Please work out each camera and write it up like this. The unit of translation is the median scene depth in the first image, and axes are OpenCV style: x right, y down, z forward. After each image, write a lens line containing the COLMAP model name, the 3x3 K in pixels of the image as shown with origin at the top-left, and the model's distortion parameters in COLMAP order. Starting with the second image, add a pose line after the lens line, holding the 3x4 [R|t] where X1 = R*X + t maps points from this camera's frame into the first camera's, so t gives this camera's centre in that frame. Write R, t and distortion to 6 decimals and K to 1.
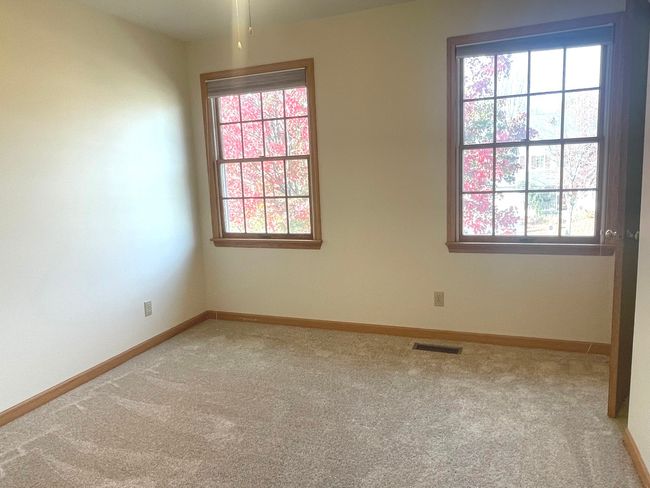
lens RADIAL K [[485.0, 0, 325.0], [0, 485.0, 244.0], [0, 0, 1]] dist [0.039599, -0.002956]
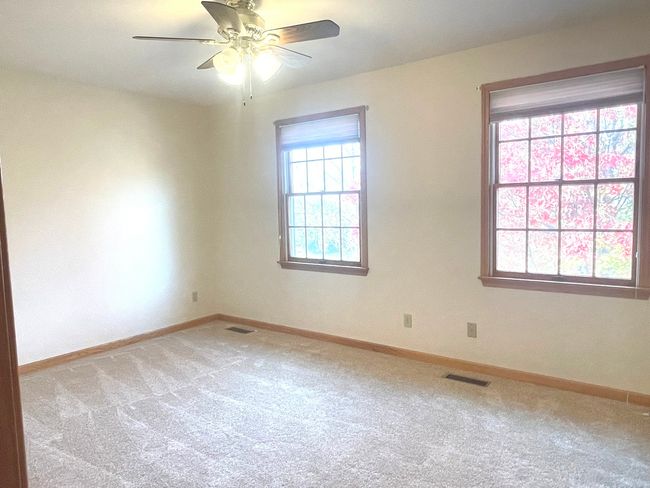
lens RADIAL K [[485.0, 0, 325.0], [0, 485.0, 244.0], [0, 0, 1]] dist [0.039599, -0.002956]
pose [[0.961938, 0.044360, -0.269643, 0.202331], [-0.061144, 0.996658, -0.054165, 0.004376], [0.266339, 0.068590, 0.961436, -0.085646]]
